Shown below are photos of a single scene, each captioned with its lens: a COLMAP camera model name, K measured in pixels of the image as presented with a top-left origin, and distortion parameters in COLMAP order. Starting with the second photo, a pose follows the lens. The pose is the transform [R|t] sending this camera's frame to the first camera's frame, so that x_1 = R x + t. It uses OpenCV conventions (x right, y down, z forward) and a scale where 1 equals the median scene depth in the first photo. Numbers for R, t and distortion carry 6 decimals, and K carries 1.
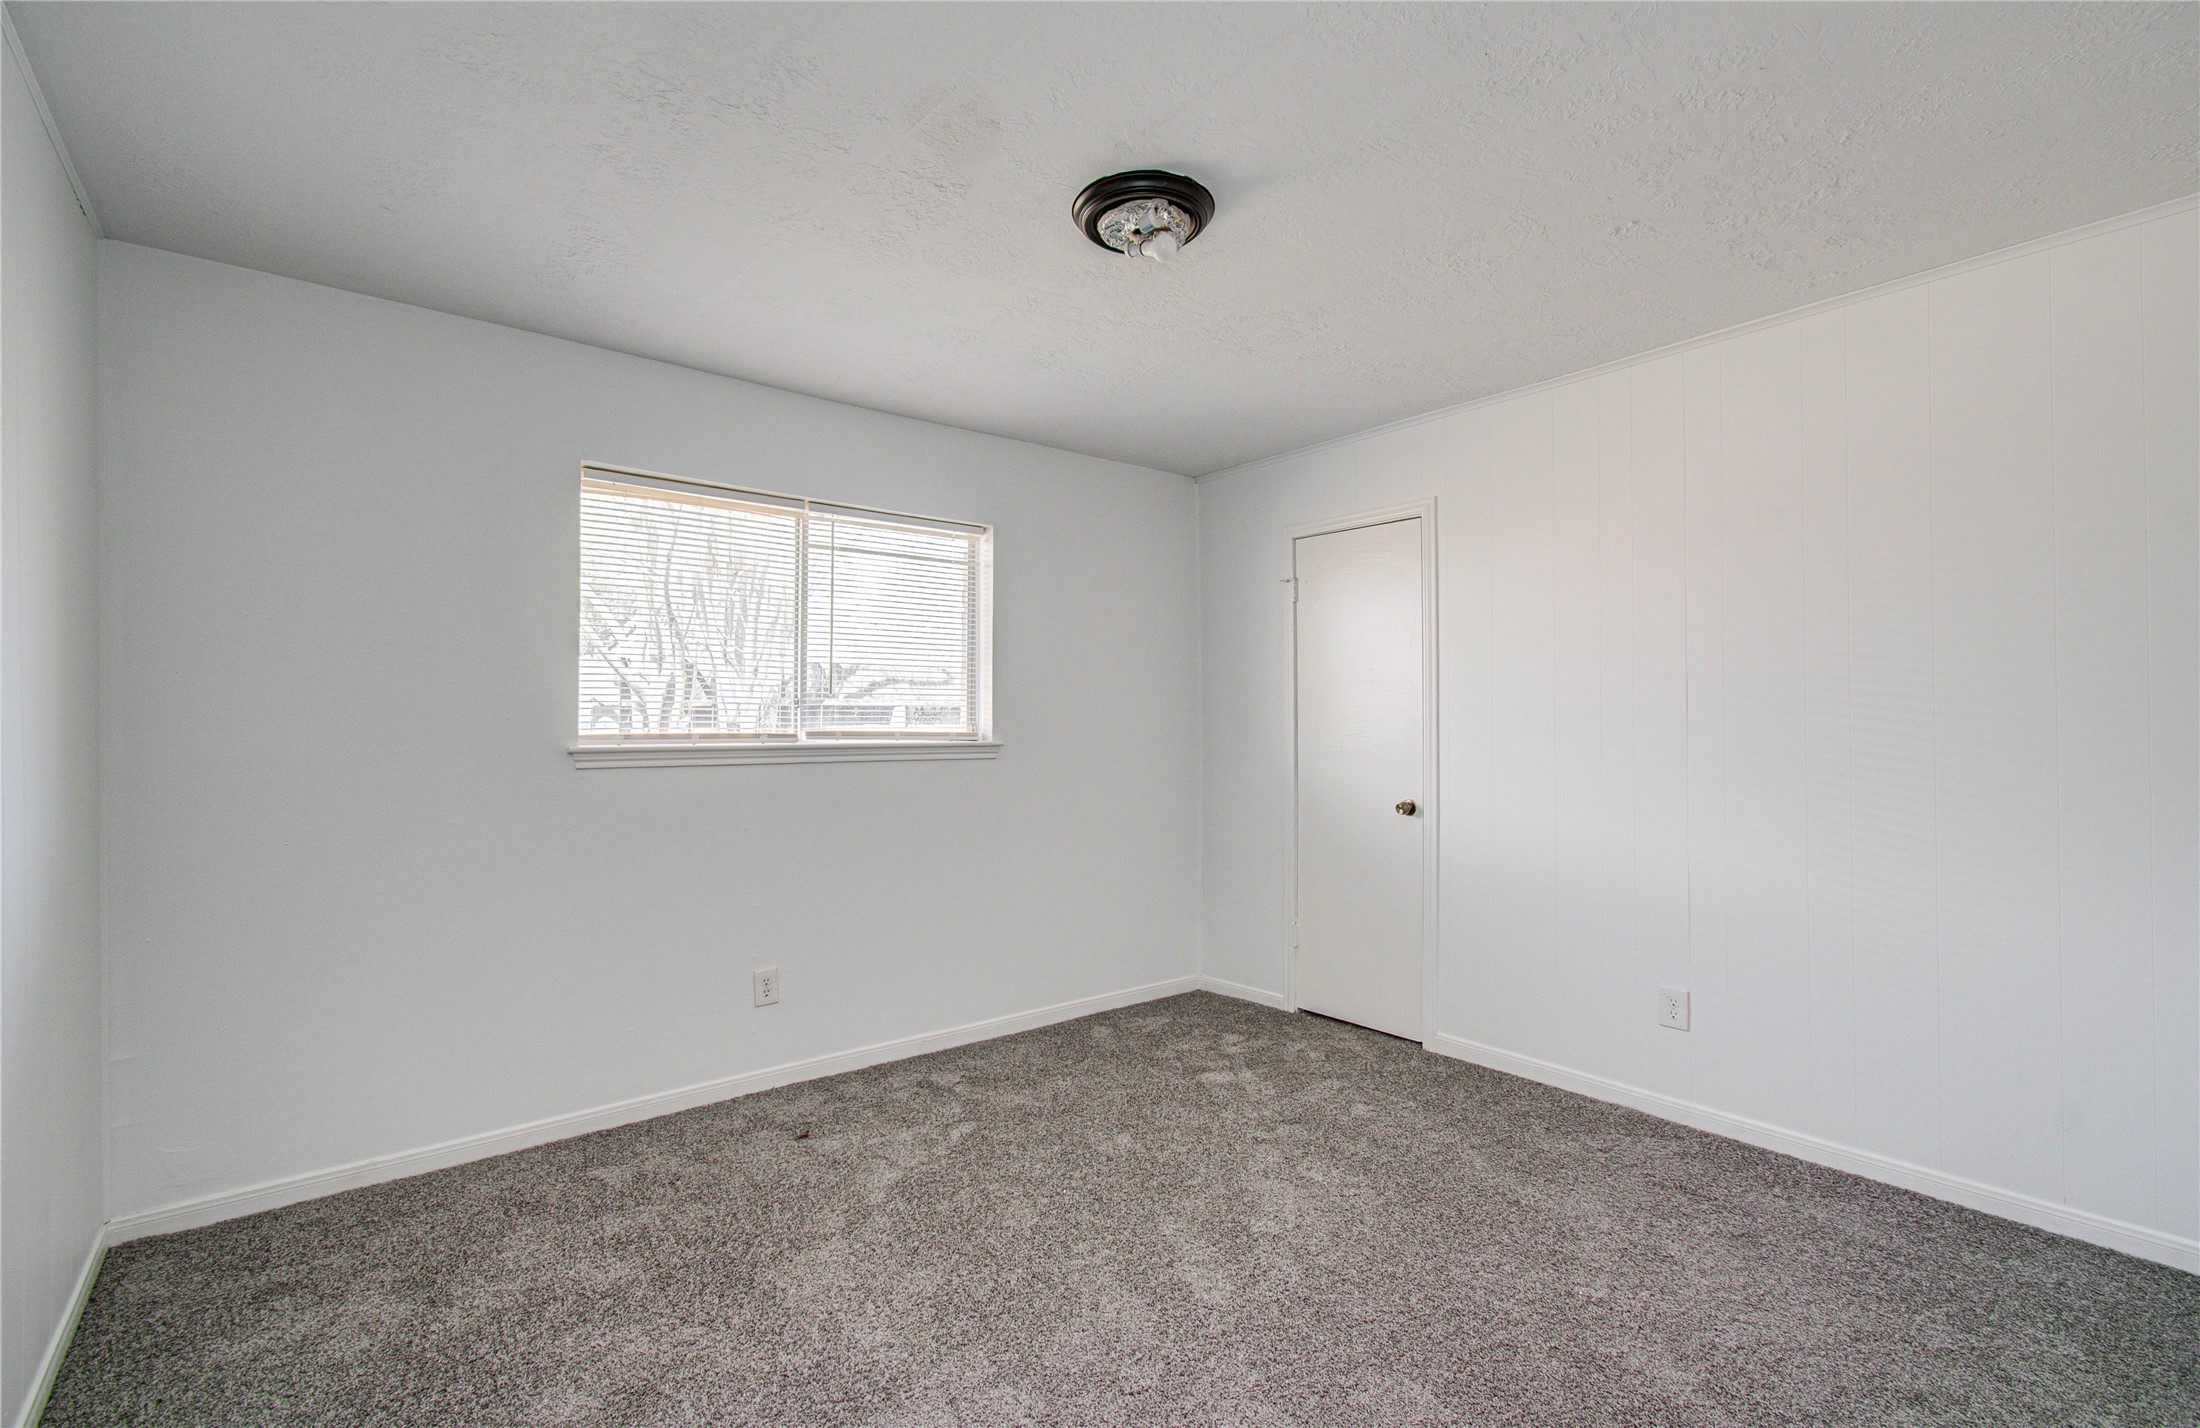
lens RADIAL K [[964.1, 0, 1092.6], [0, 964.1, 723.2], [0, 0, 1]] dist [-0.000248, 0.000327]
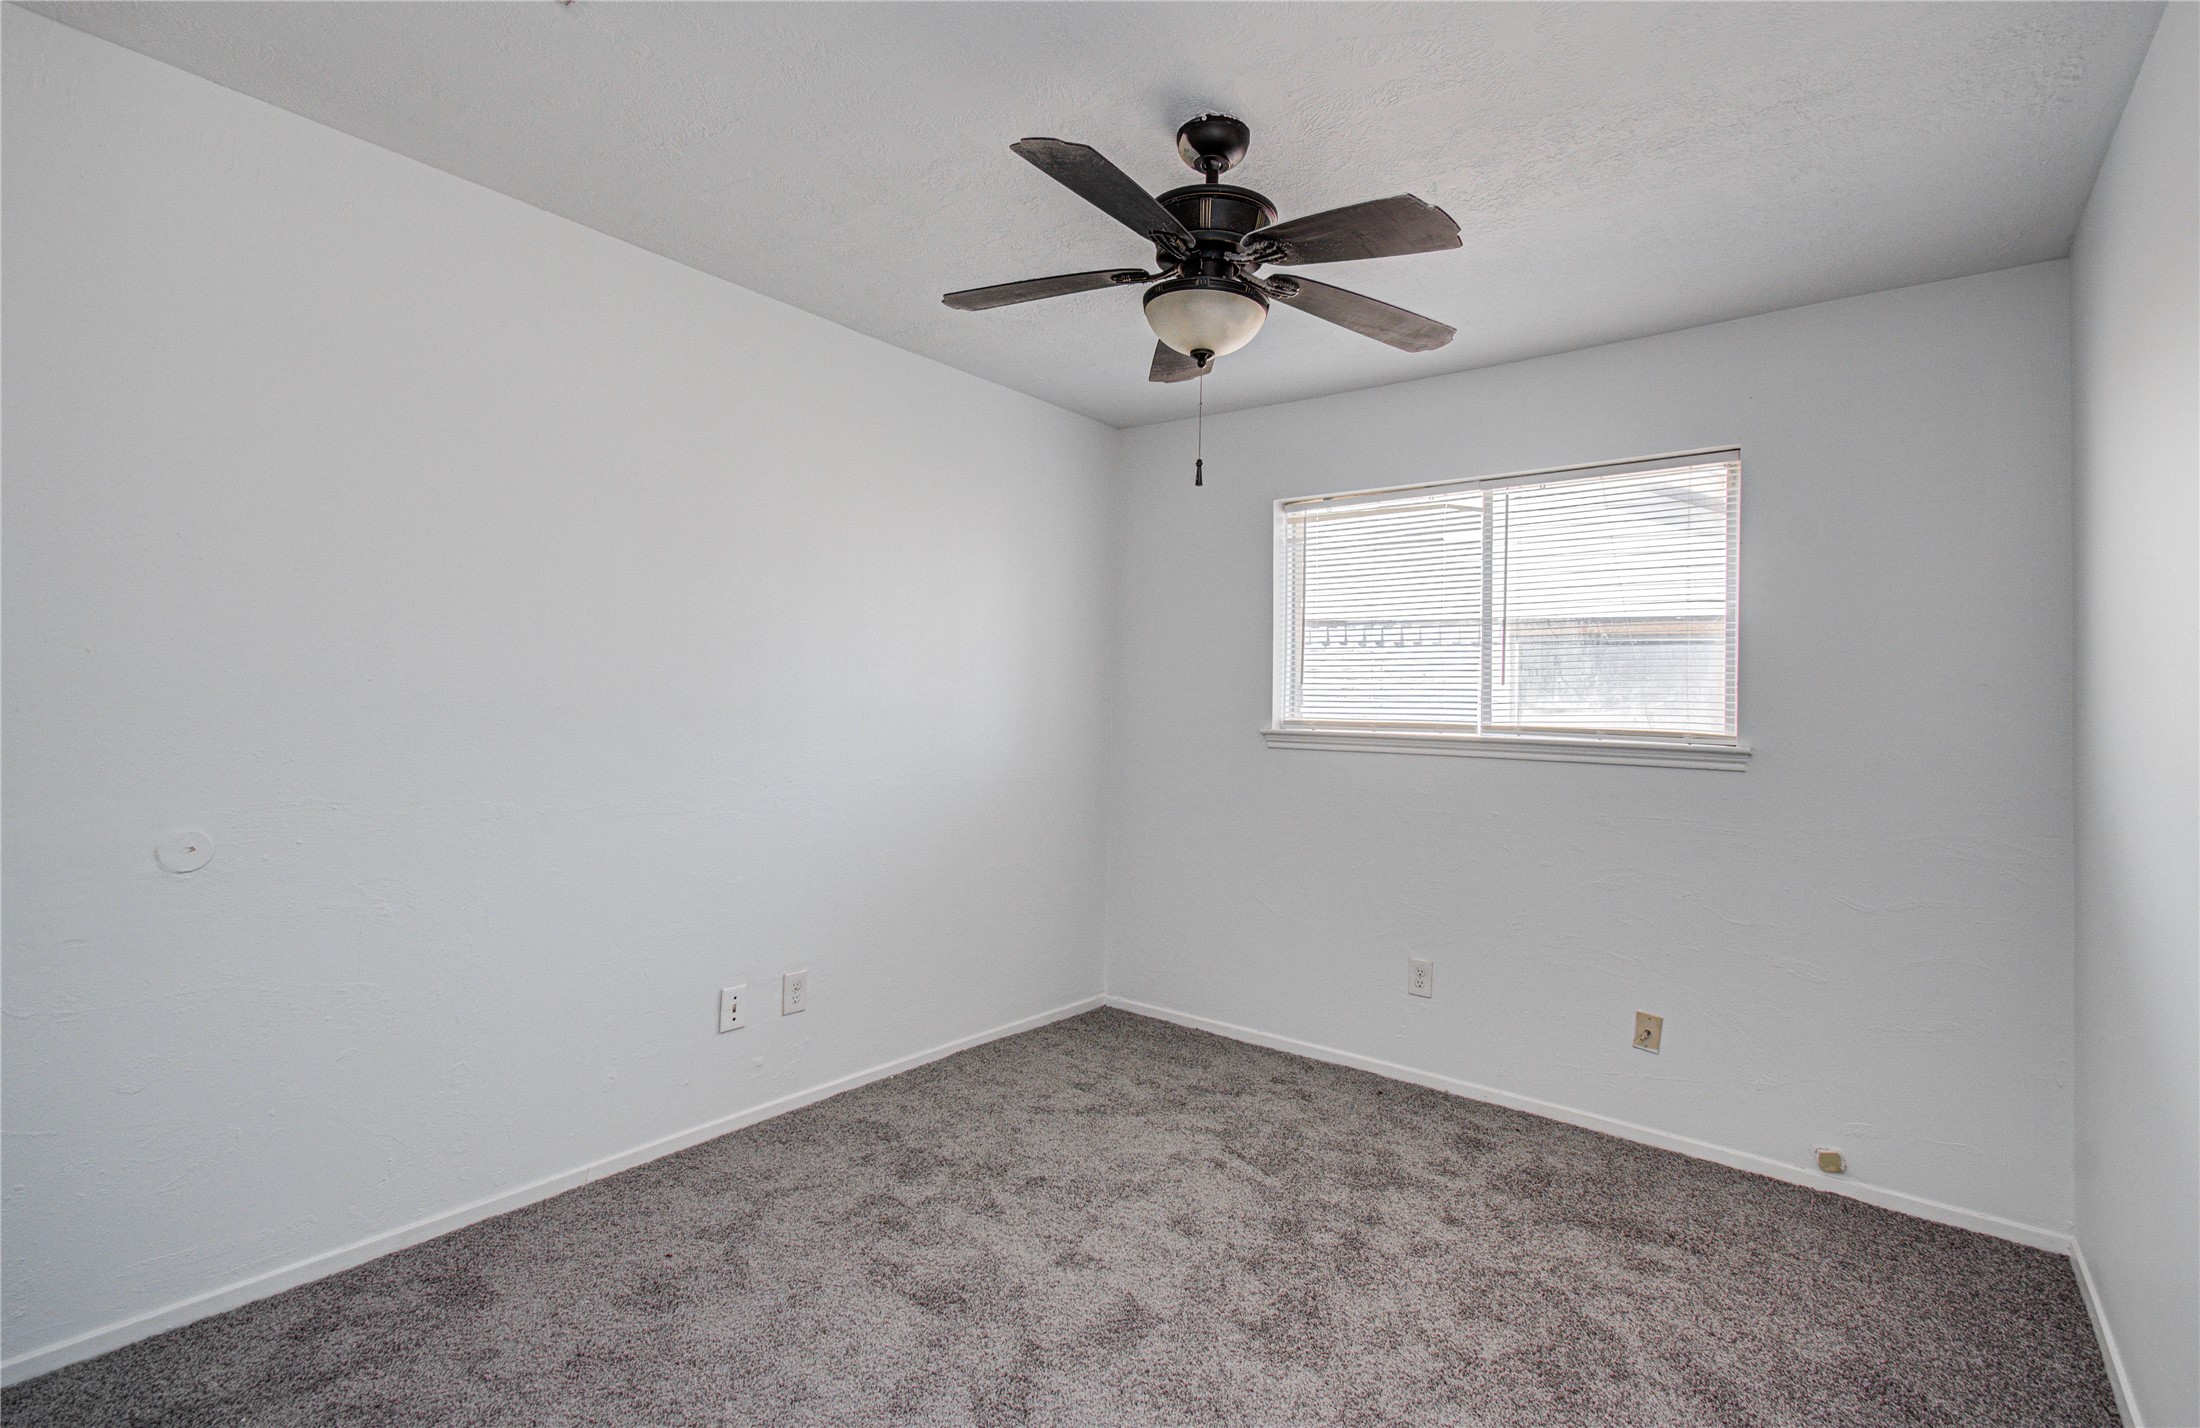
lens RADIAL K [[964.1, 0, 1092.6], [0, 964.1, 723.2], [0, 0, 1]] dist [-0.000248, 0.000327]
pose [[0.208630, 0.022069, -0.977746, 0.620706], [-0.018044, 0.999662, 0.018713, -0.002720], [0.977828, 0.013738, 0.208957, 0.501316]]
